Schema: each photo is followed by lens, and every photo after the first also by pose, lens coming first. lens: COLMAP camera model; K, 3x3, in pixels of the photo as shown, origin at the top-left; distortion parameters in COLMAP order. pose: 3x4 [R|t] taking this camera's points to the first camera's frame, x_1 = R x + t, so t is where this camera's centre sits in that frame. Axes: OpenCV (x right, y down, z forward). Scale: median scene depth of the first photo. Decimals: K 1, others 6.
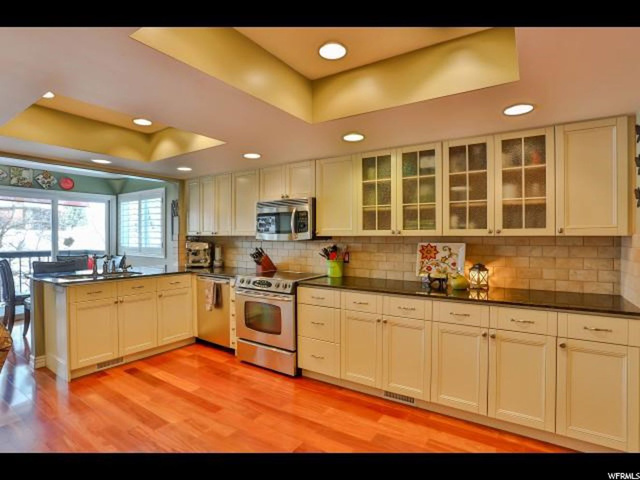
lens RADIAL K [[340.0, 0, 317.6], [0, 340.0, 239.0], [0, 0, 1]] dist [-0.053484, 0.027836]
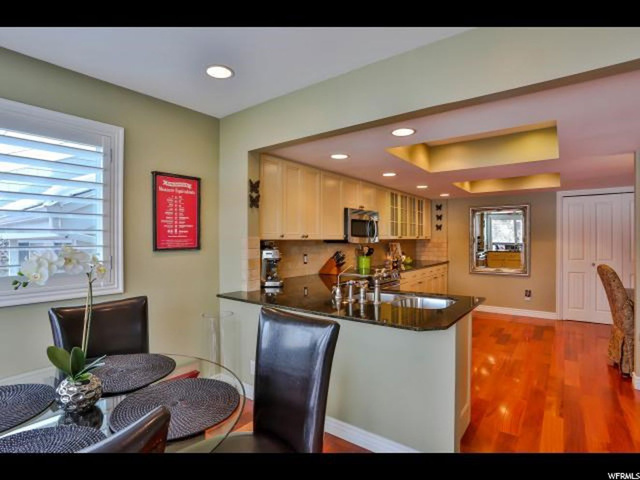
lens RADIAL K [[340.0, 0, 317.6], [0, 340.0, 239.0], [0, 0, 1]] dist [-0.053484, 0.027836]
pose [[0.076561, 0.001014, 0.997064, -1.250181], [0.004919, 0.999987, -0.001395, -0.011500], [-0.997053, 0.005011, 0.076555, 1.034645]]
